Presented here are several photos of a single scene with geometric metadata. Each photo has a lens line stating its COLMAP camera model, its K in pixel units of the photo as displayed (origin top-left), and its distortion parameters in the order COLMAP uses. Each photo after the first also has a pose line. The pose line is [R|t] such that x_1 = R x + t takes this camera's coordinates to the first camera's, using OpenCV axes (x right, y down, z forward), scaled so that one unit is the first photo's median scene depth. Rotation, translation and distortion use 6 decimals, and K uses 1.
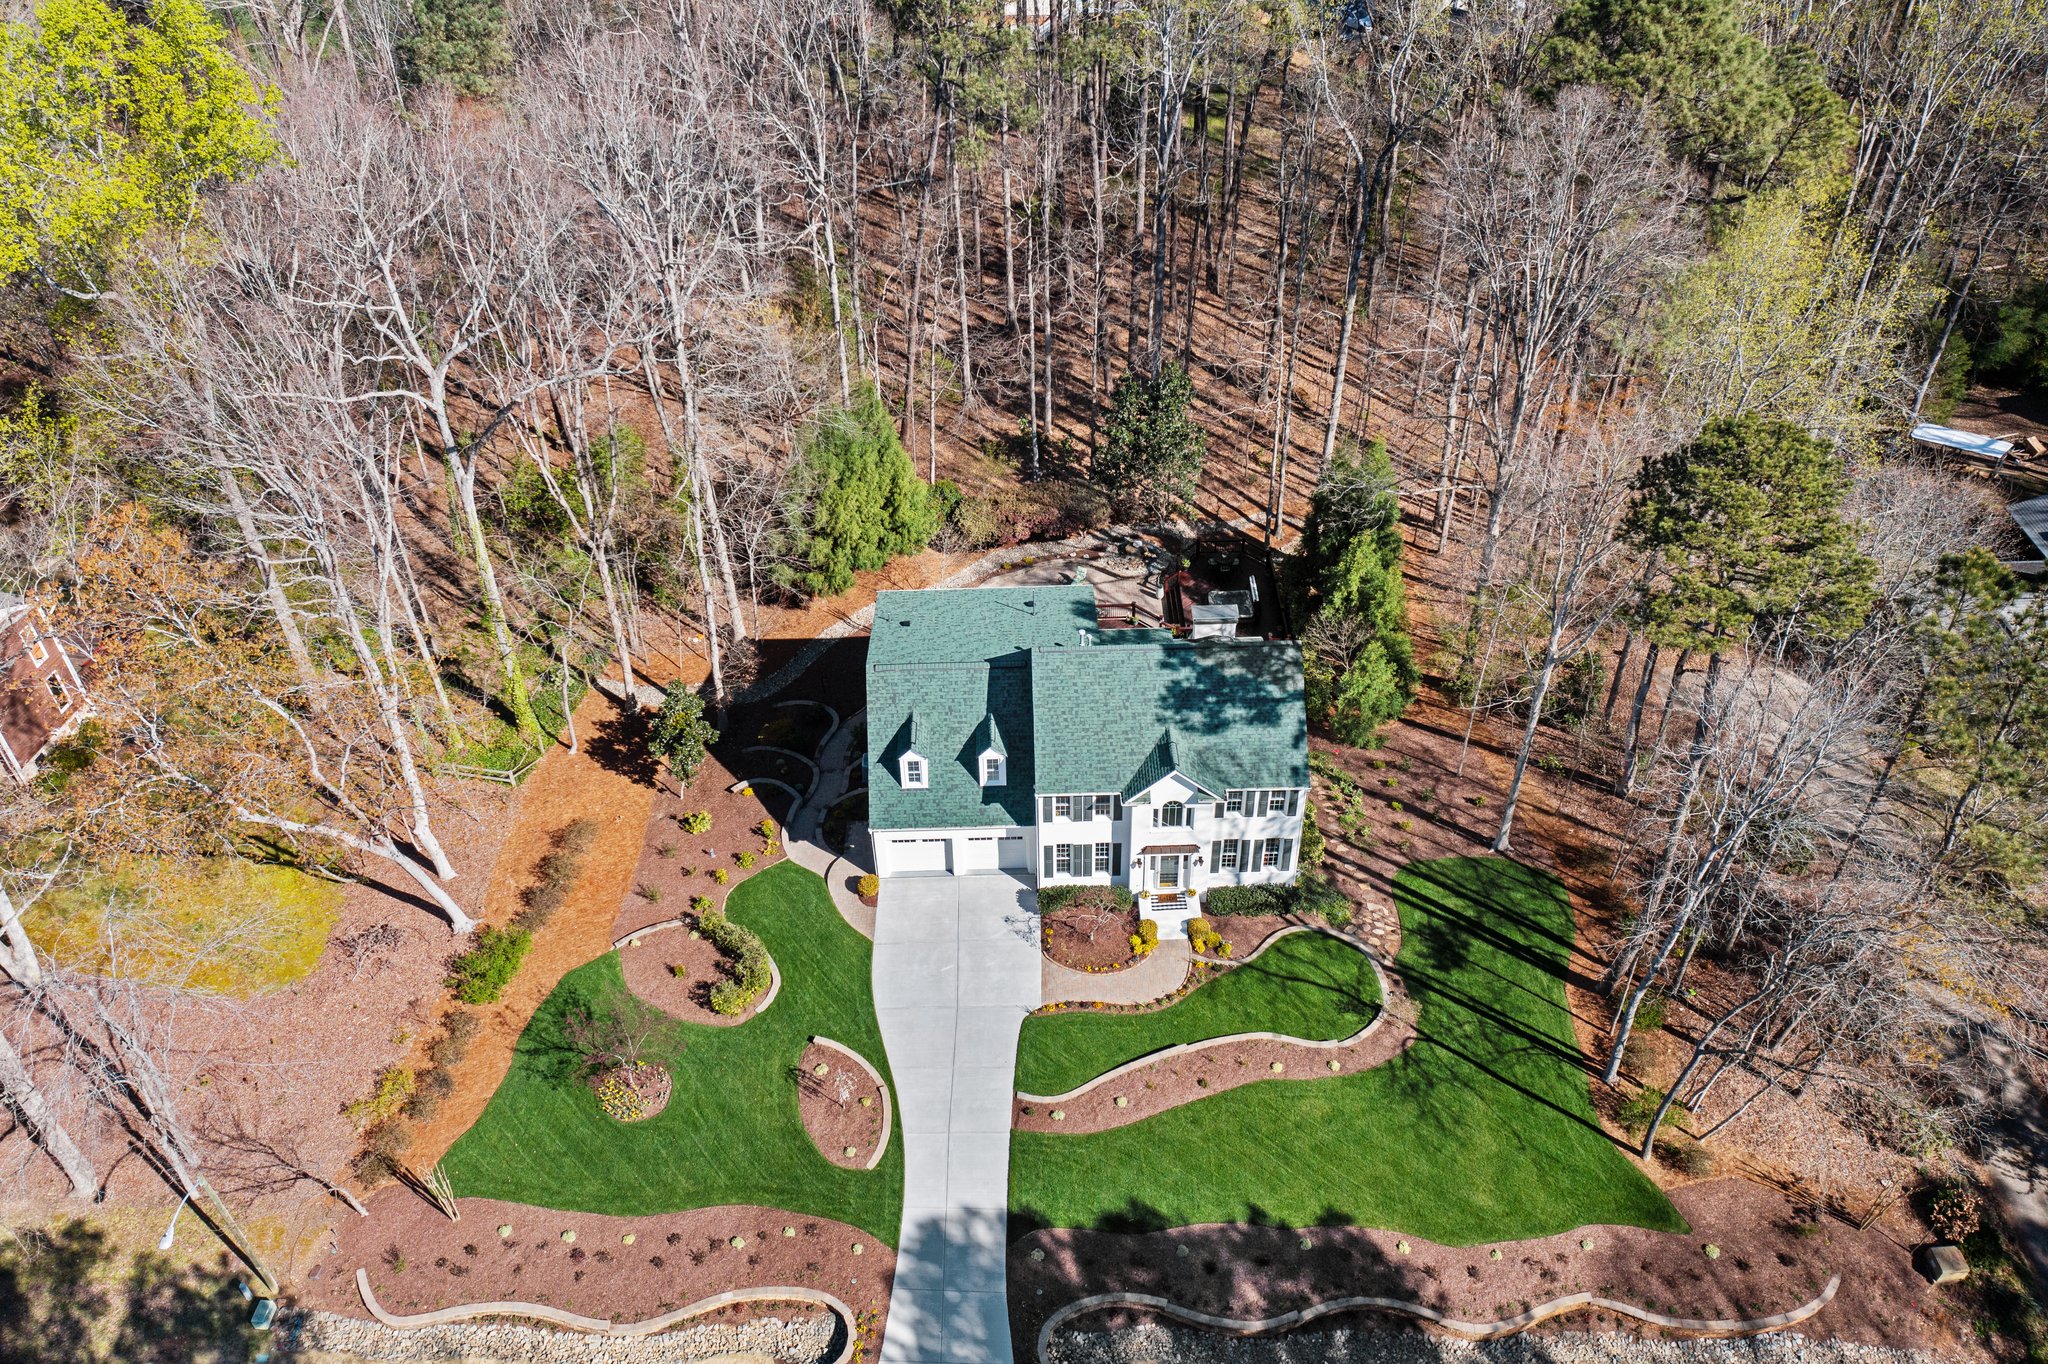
lens RADIAL K [[1608.9, 0, 1028.0], [0, 1608.9, 677.9], [0, 0, 1]] dist [-0.001080, -0.002032]
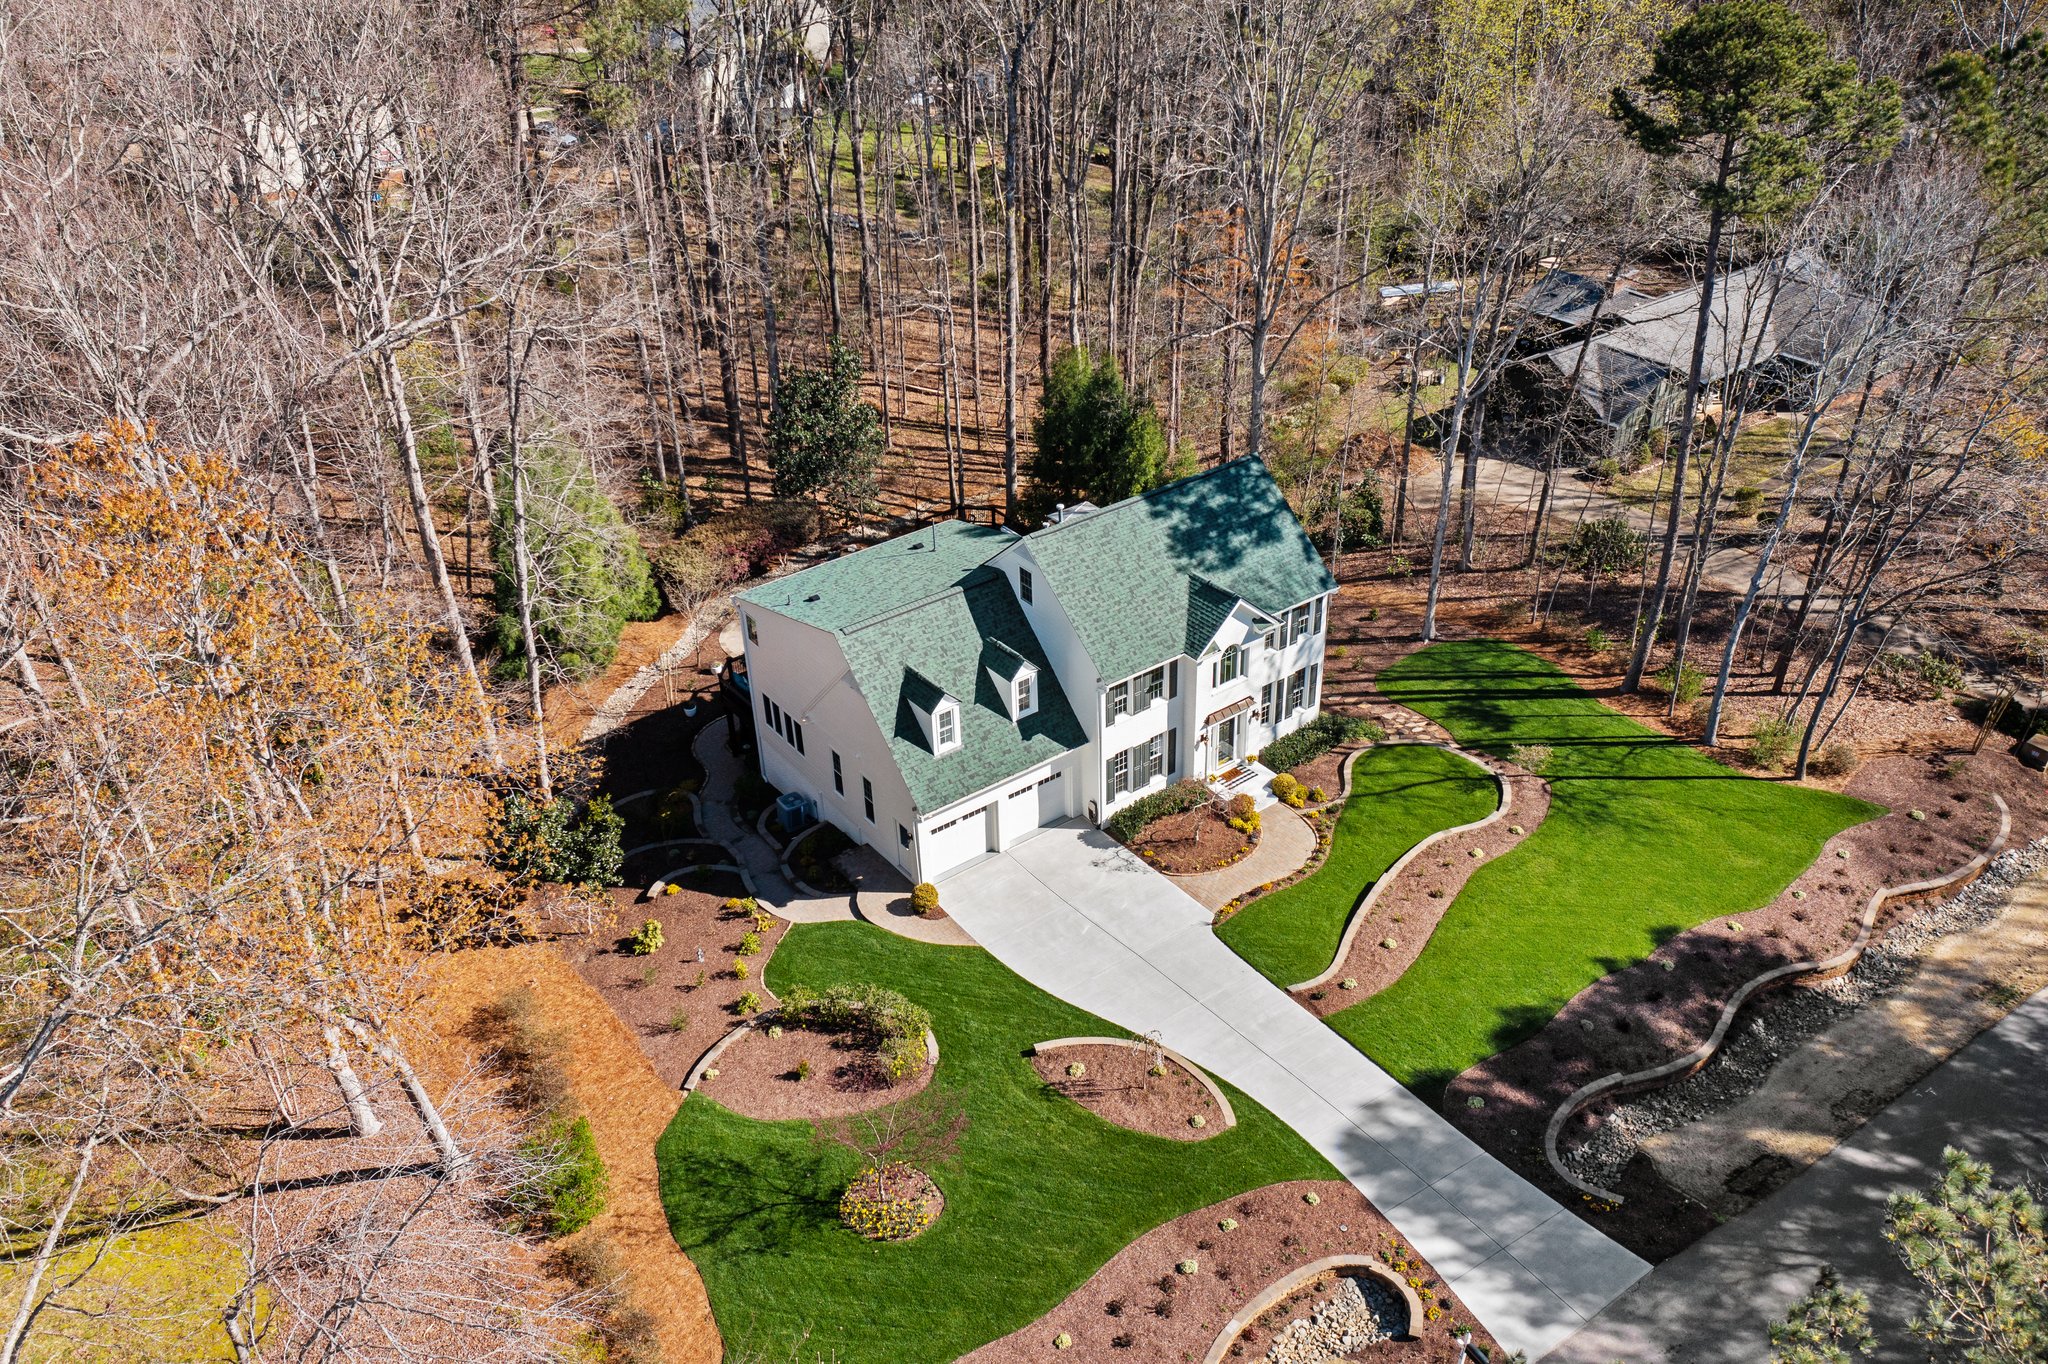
lens RADIAL K [[1627.2, 0, 1027.6], [0, 1627.2, 649.8], [0, 0, 1]] dist [0.000192, 0.002329]
pose [[0.816780, -0.300760, 0.492356, -0.436739], [0.381686, 0.921622, -0.070206, 0.097058], [-0.432650, 0.245268, 0.867558, 0.267472]]
